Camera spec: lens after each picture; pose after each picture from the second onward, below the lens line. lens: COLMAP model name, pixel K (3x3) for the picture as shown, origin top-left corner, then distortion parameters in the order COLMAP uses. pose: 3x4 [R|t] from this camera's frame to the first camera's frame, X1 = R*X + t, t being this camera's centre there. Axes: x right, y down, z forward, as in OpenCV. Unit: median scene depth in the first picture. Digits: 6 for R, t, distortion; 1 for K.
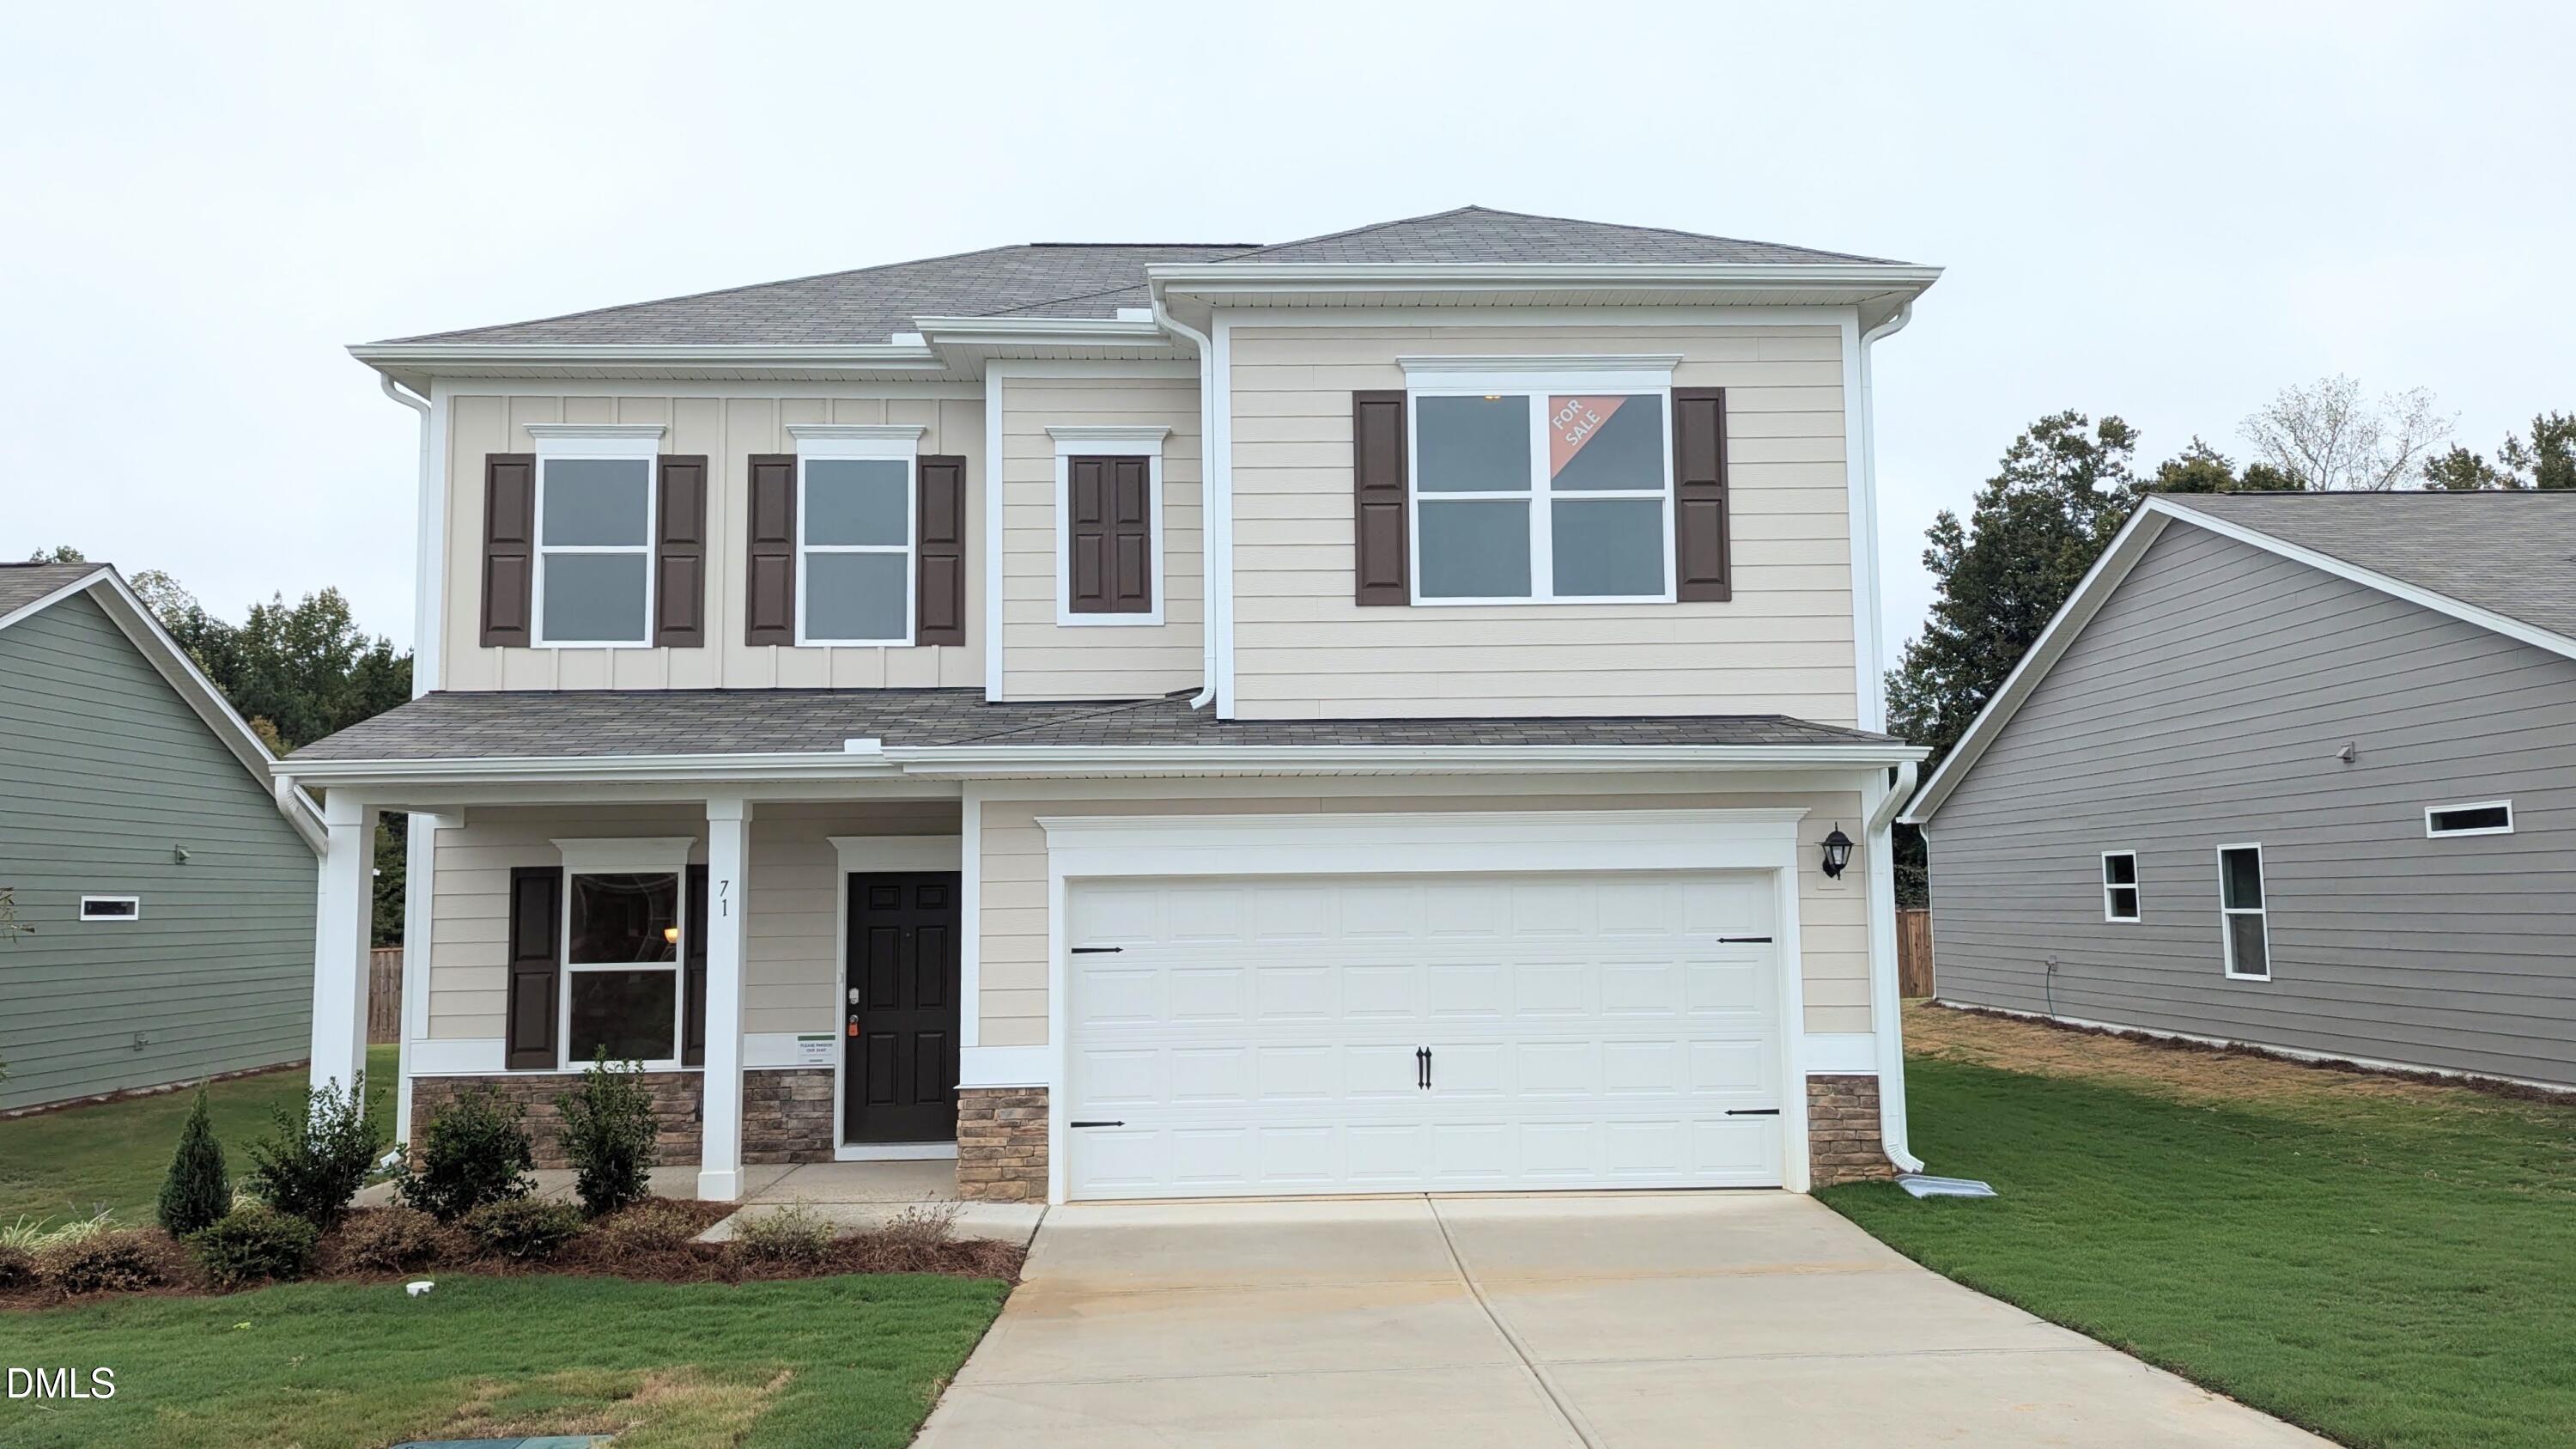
lens RADIAL K [[1871.3, 0, 1293.9], [0, 1871.3, 728.3], [0, 0, 1]] dist [0.060111, 0.000190]
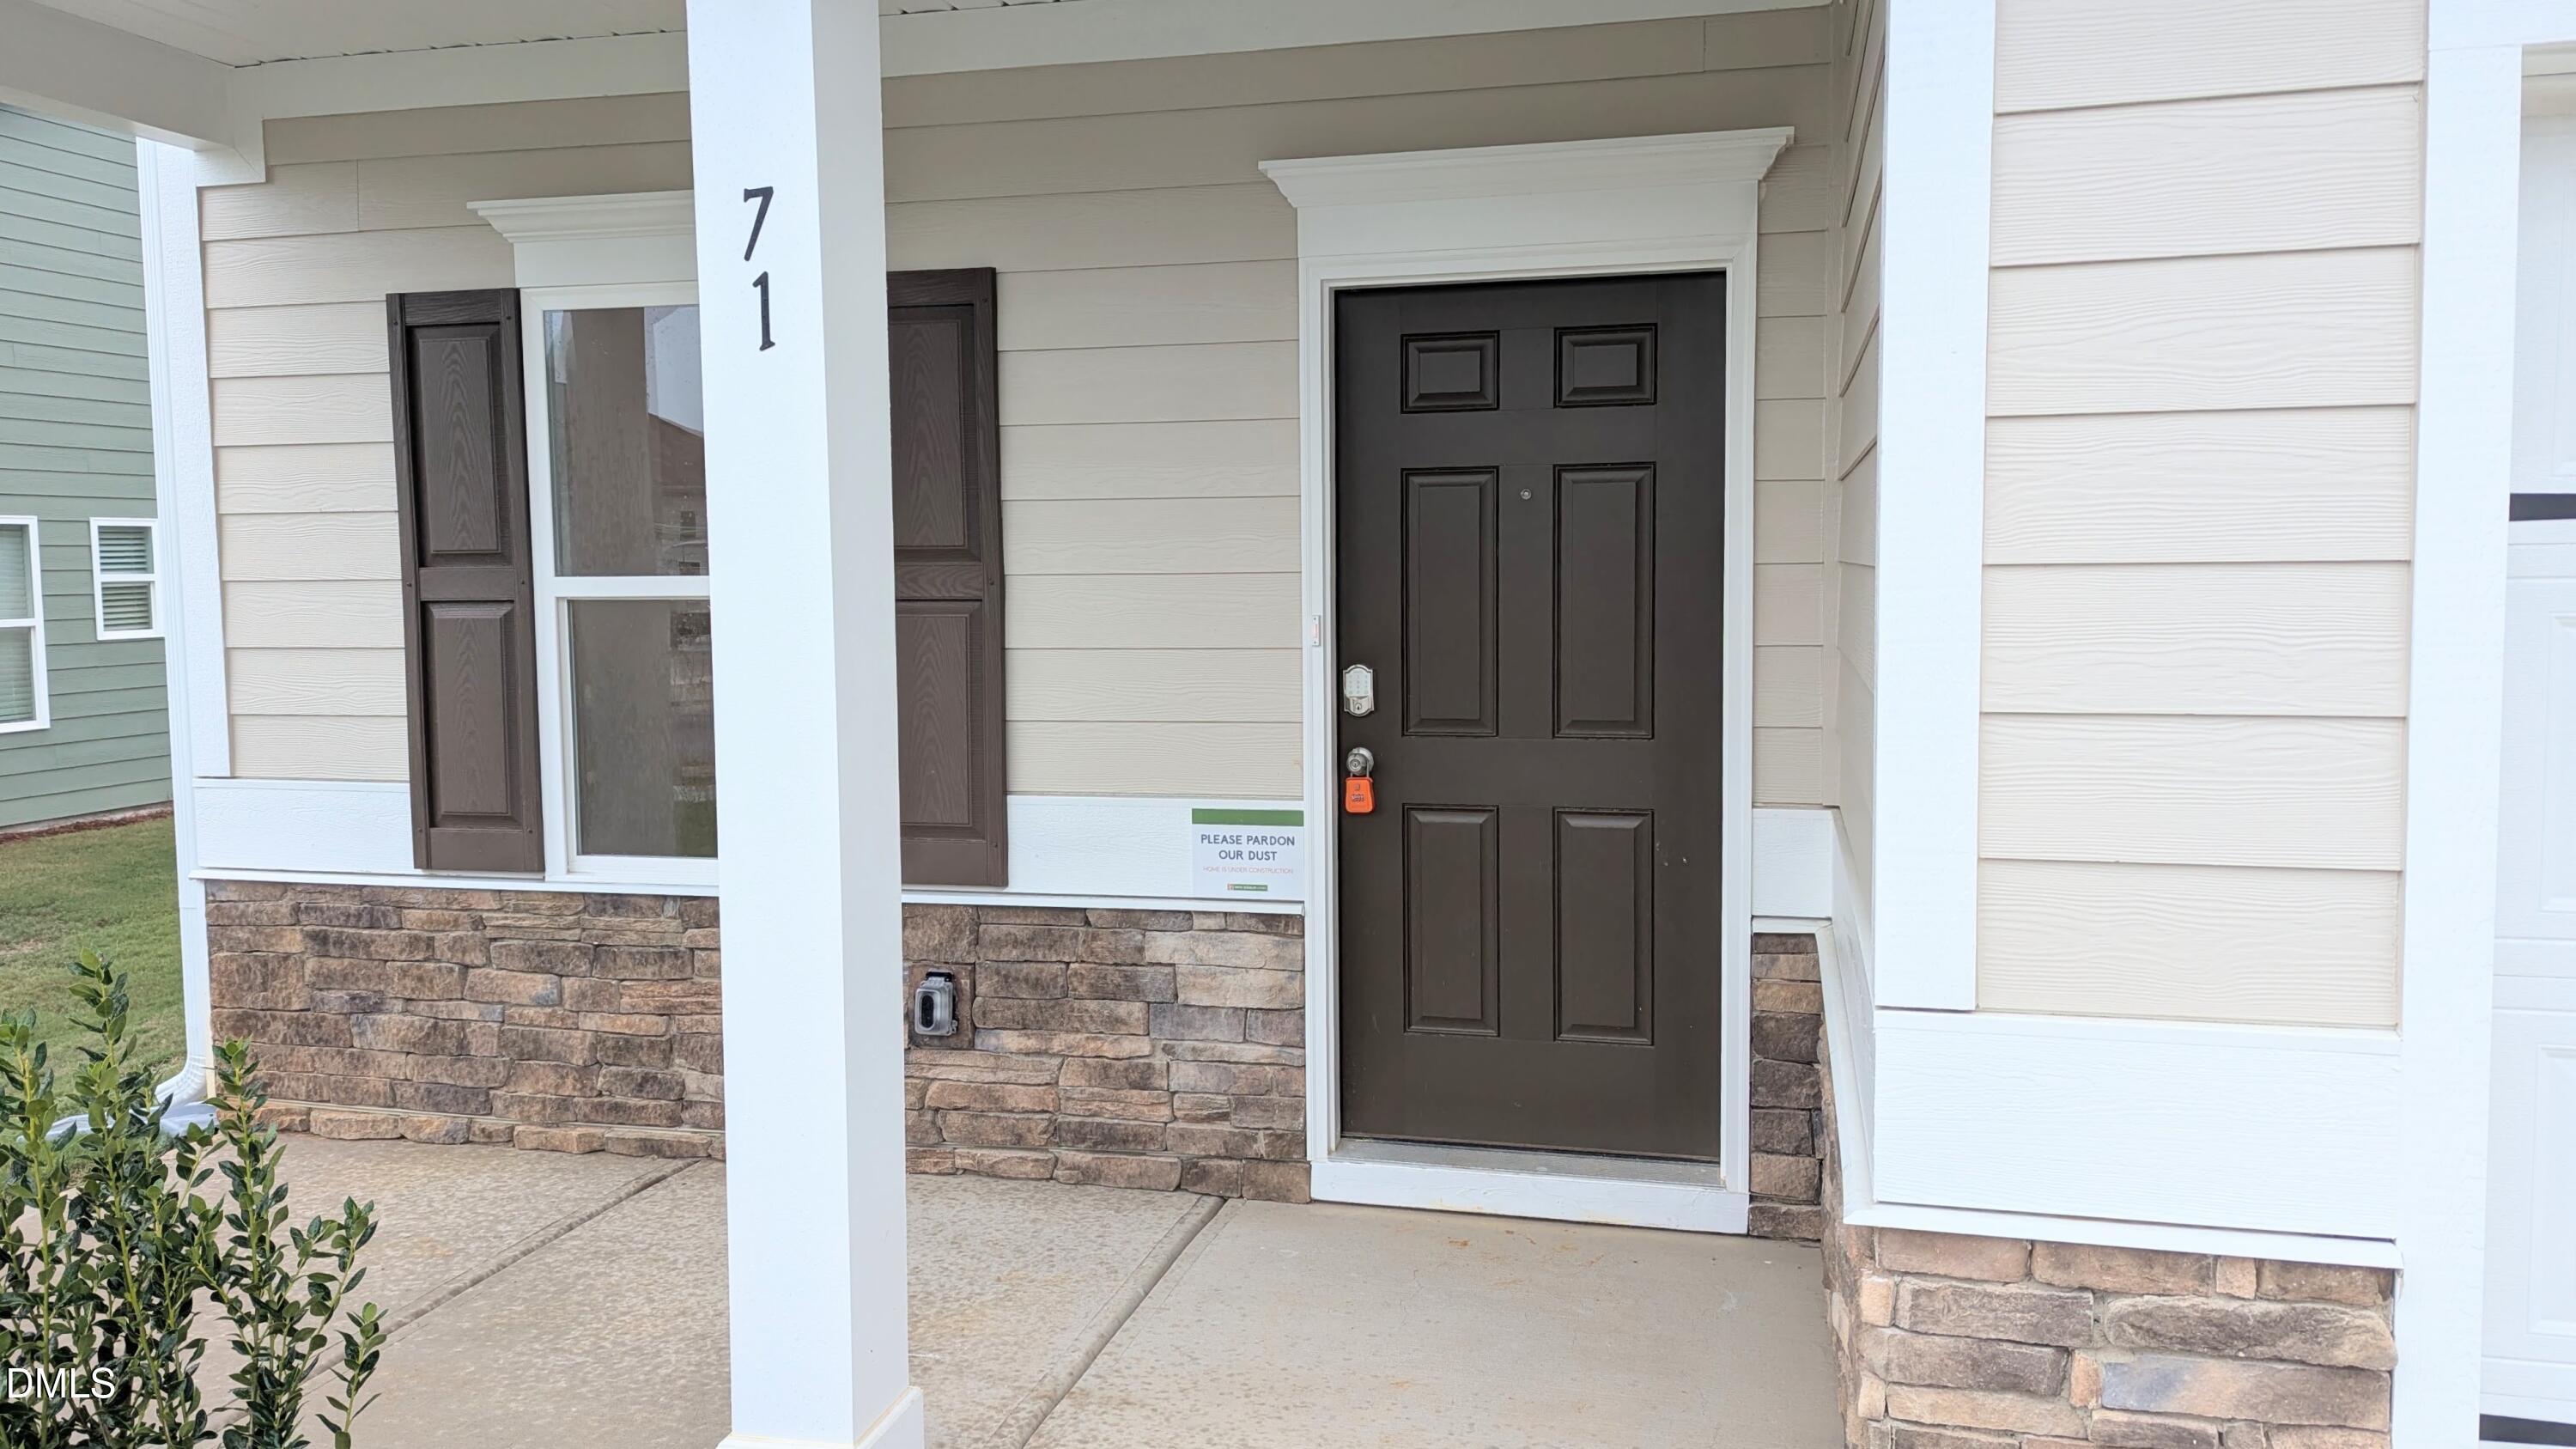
lens RADIAL K [[1871.3, 0, 1287.2], [0, 1871.3, 717.9], [0, 0, 1]] dist [0.060111, 0.000190]
pose [[0.959361, 0.025186, -0.281055, -0.159901], [0.026461, 0.983590, 0.178466, 0.092419], [0.280938, -0.178650, 0.942952, 0.711470]]
